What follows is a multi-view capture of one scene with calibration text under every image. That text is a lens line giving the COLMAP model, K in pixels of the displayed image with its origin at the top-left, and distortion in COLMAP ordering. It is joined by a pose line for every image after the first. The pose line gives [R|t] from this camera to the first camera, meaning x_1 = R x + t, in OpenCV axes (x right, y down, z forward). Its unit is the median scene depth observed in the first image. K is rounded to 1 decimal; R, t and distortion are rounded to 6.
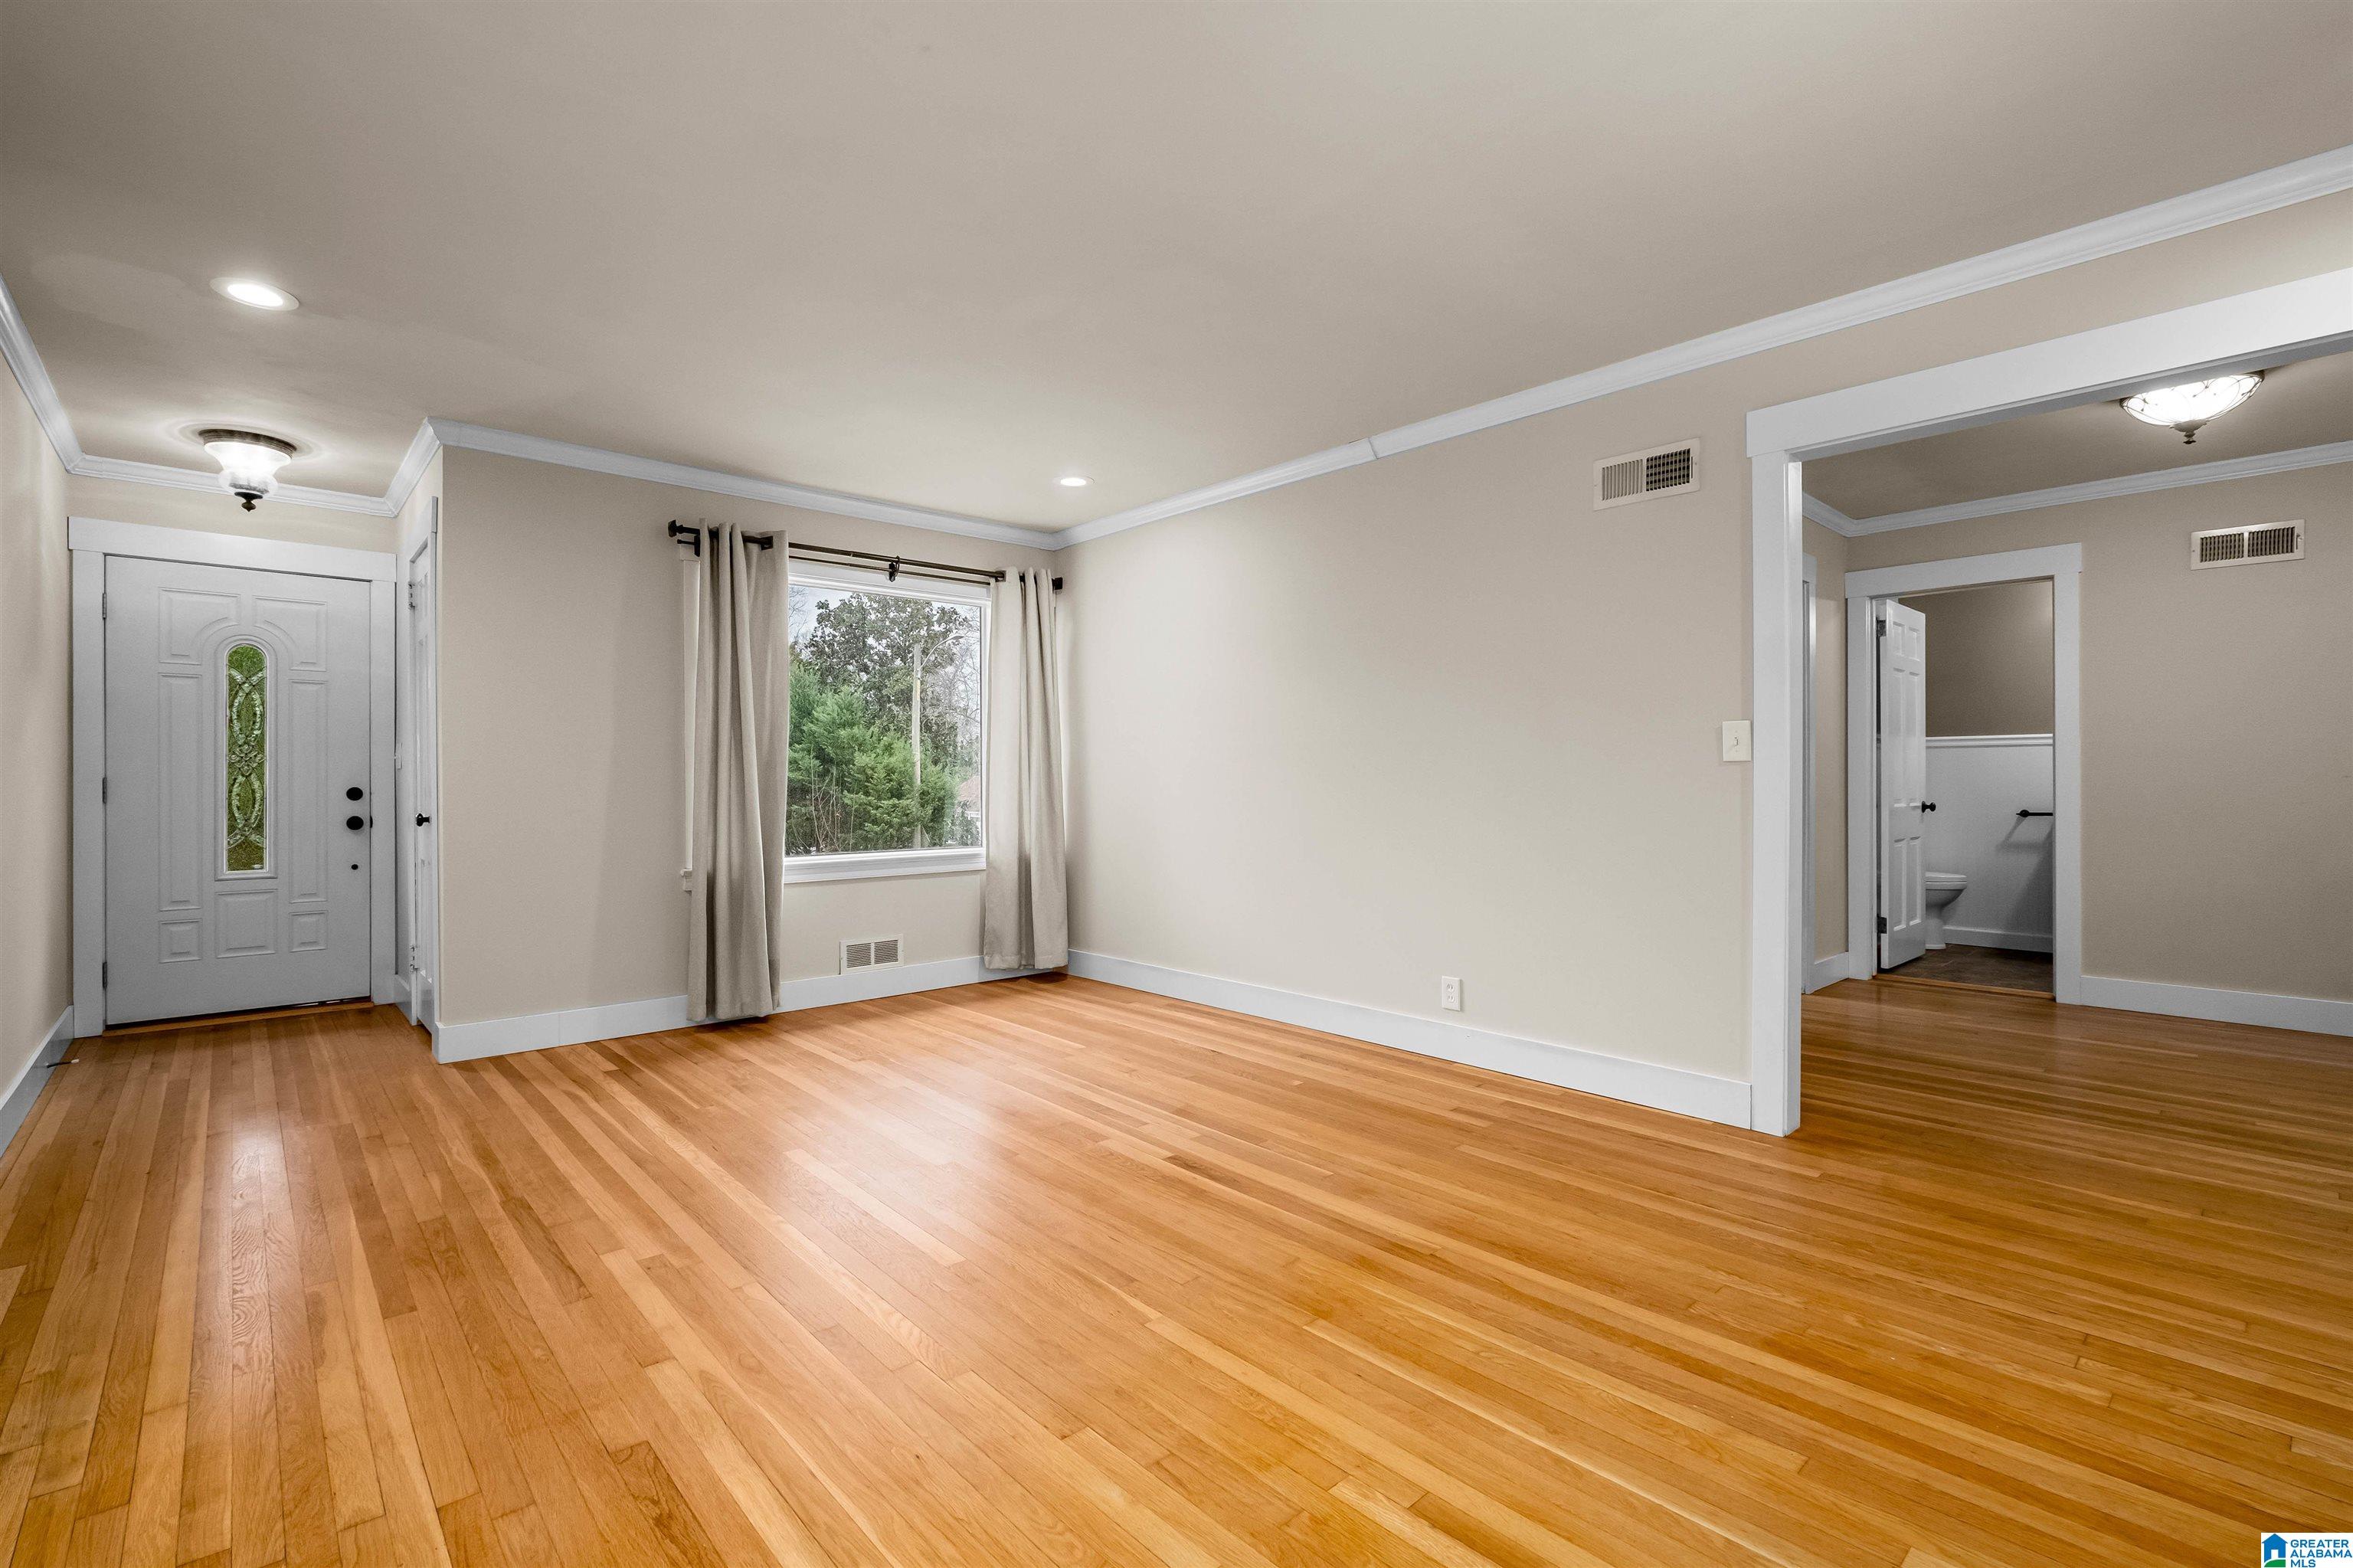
lens RADIAL K [[1056.9, 0, 1184.2], [0, 1056.9, 796.3], [0, 0, 1]] dist [-0.002816, 0.000045]
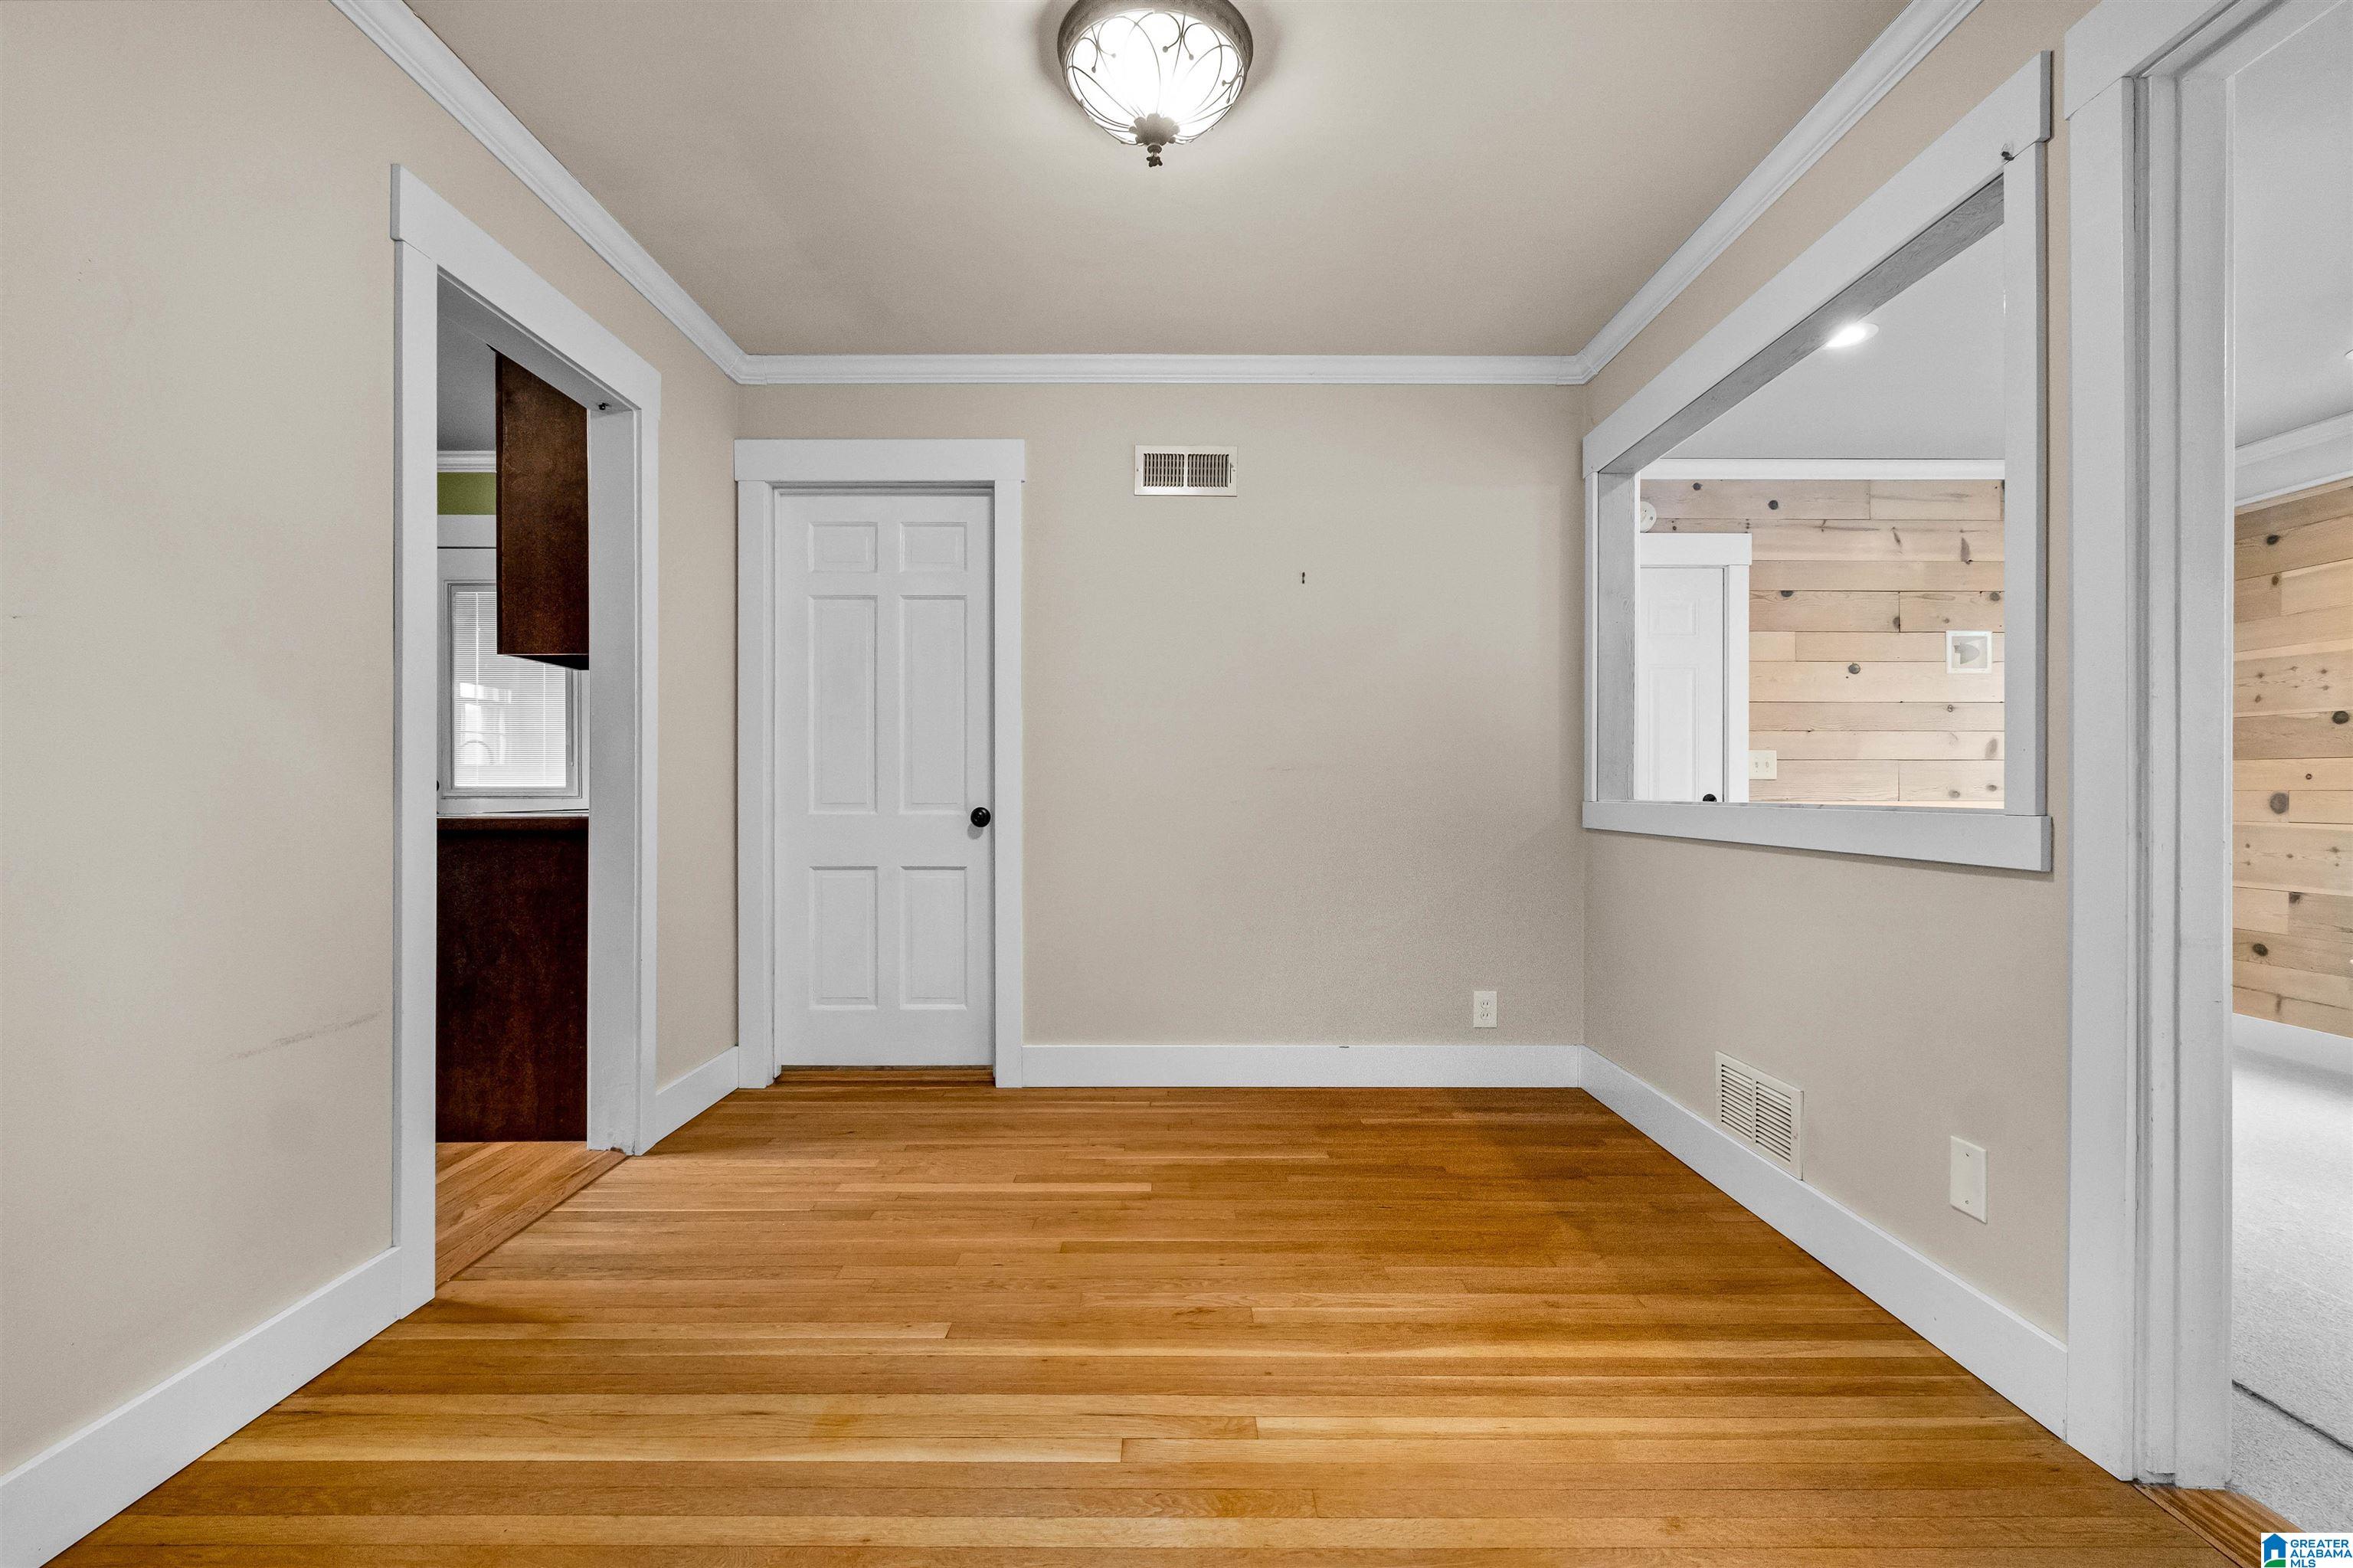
lens RADIAL K [[1056.9, 0, 1184.2], [0, 1056.9, 796.3], [0, 0, 1]] dist [-0.002816, 0.000045]
pose [[0.671124, -0.003930, 0.741335, 0.416395], [0.003906, 0.999991, 0.001765, 0.001932], [-0.741335, 0.001711, 0.671133, 0.465789]]
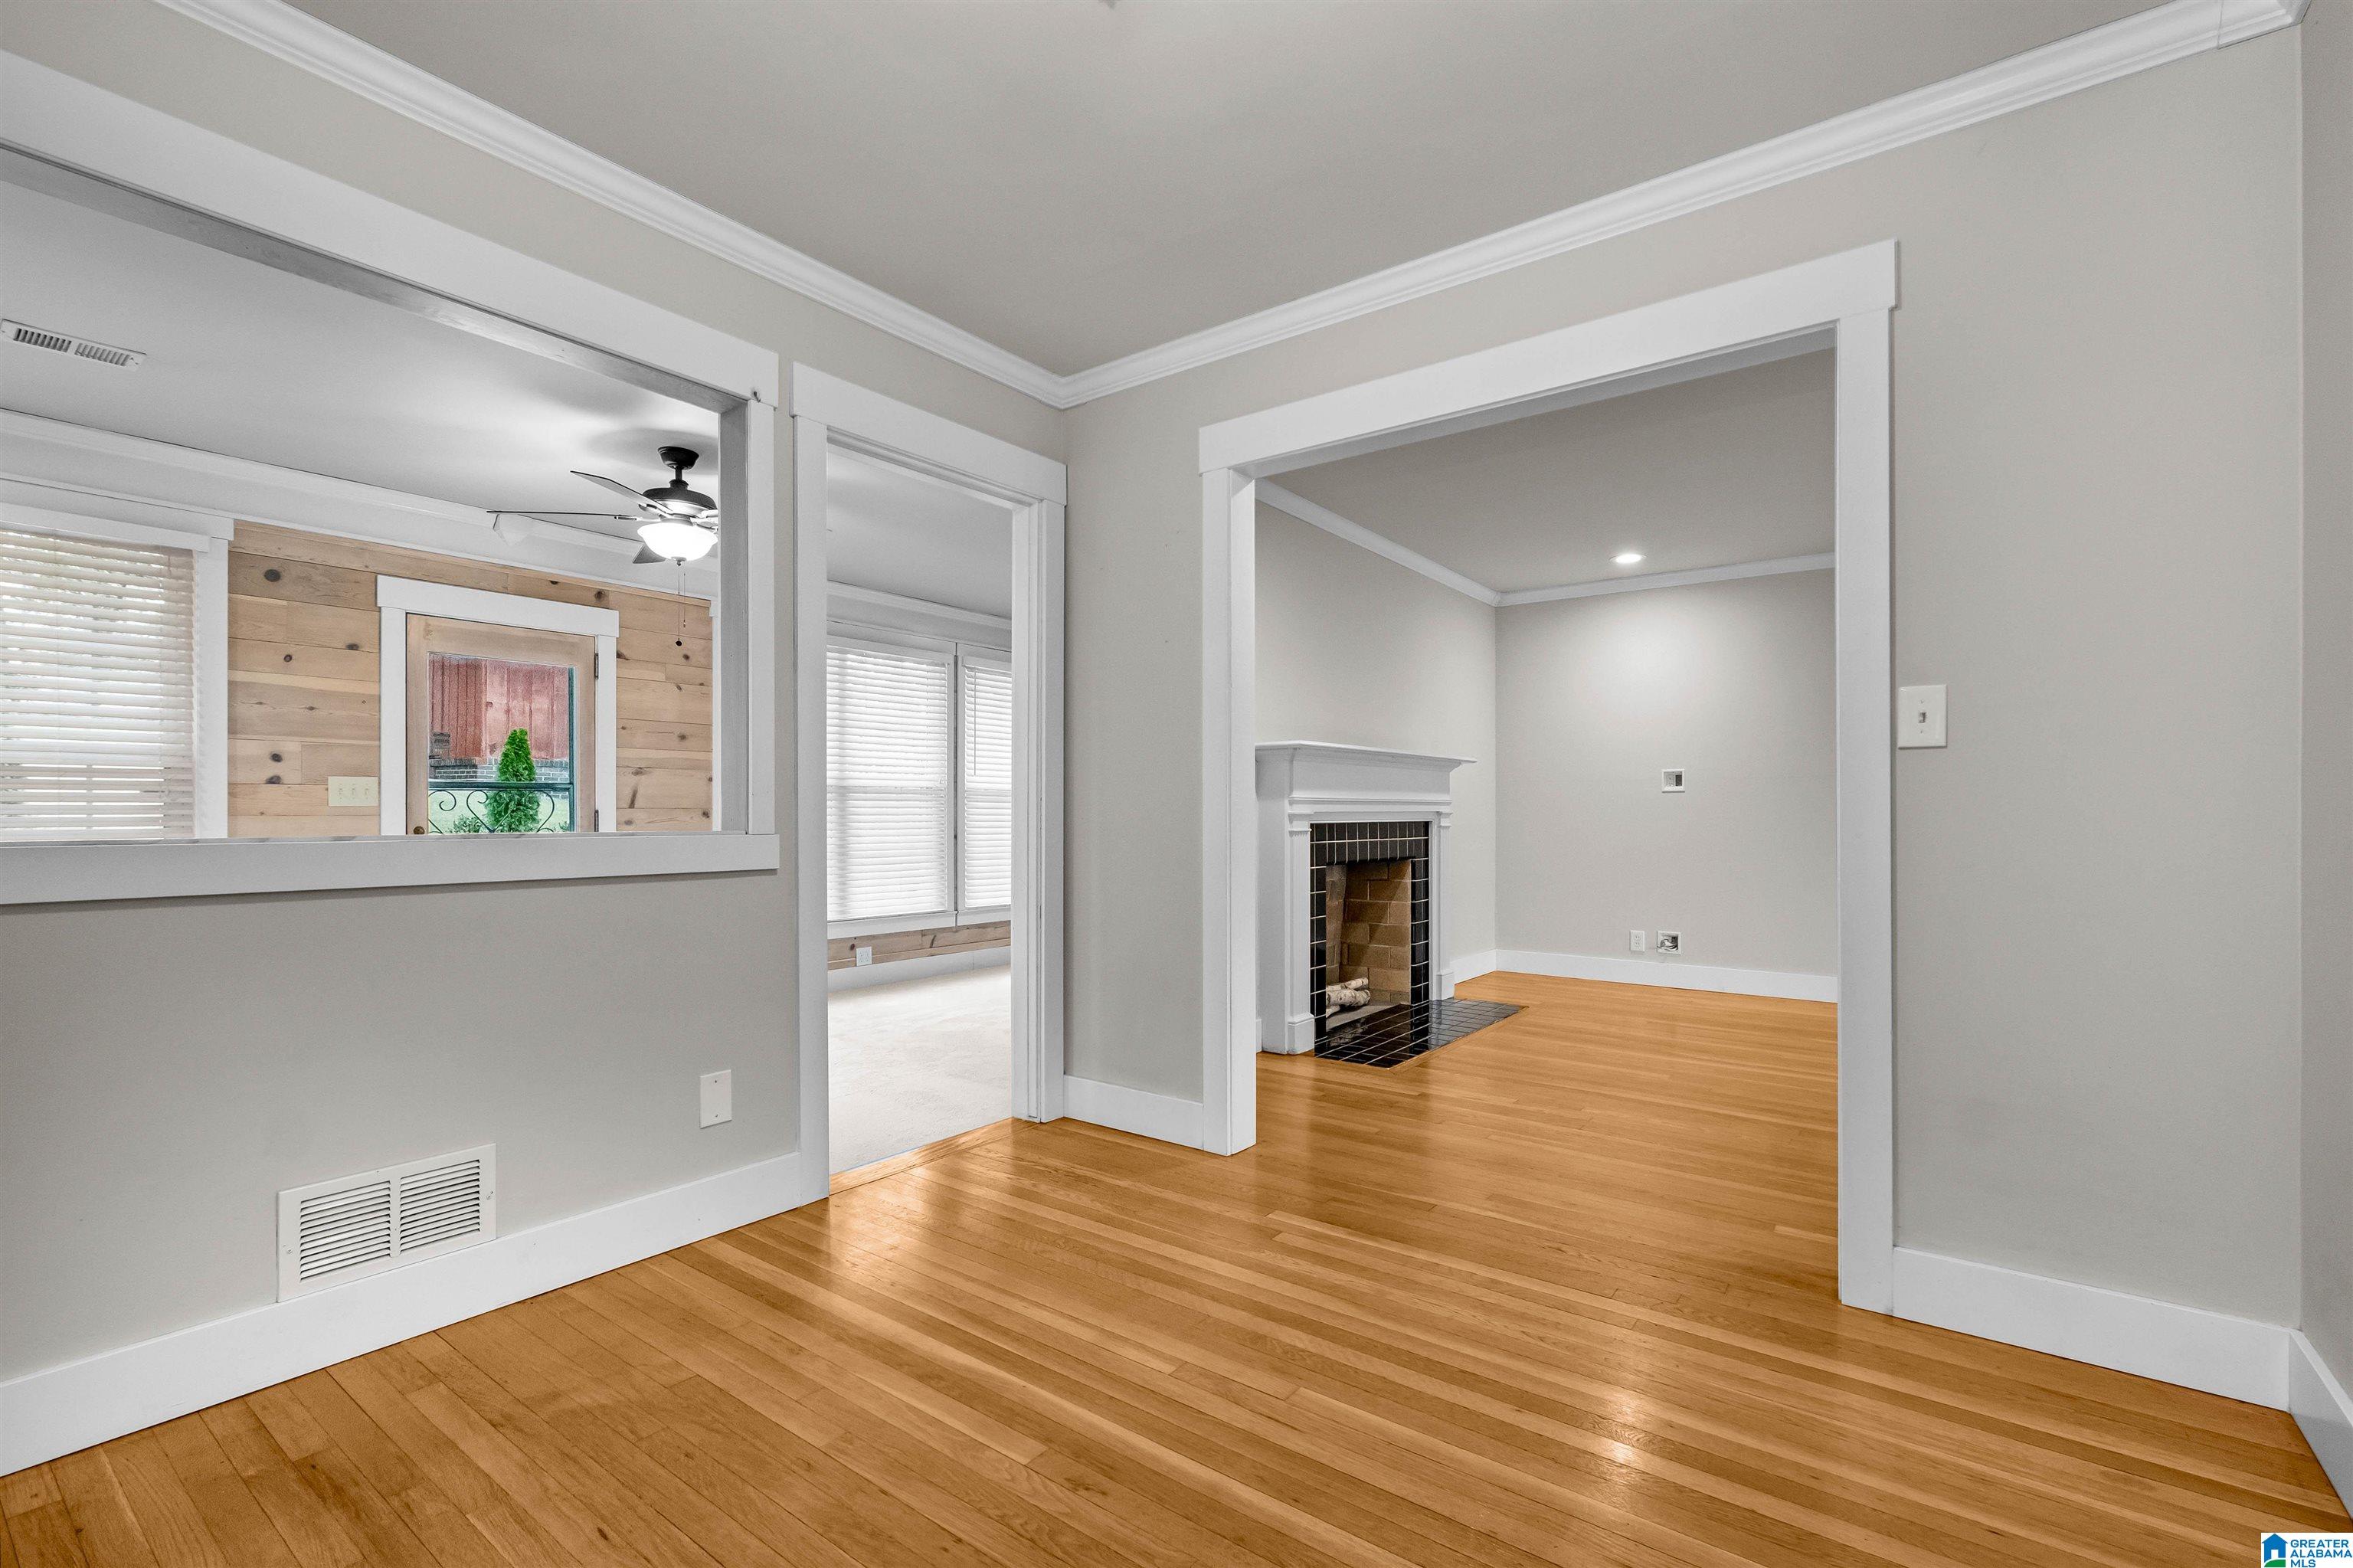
lens RADIAL K [[1056.9, 0, 1184.2], [0, 1056.9, 796.3], [0, 0, 1]] dist [-0.002816, 0.000045]
pose [[-0.981375, 0.003917, -0.192064, 1.094729], [0.004792, 0.999980, -0.004094, -0.010836], [0.192044, -0.004938, -0.981374, 1.659616]]
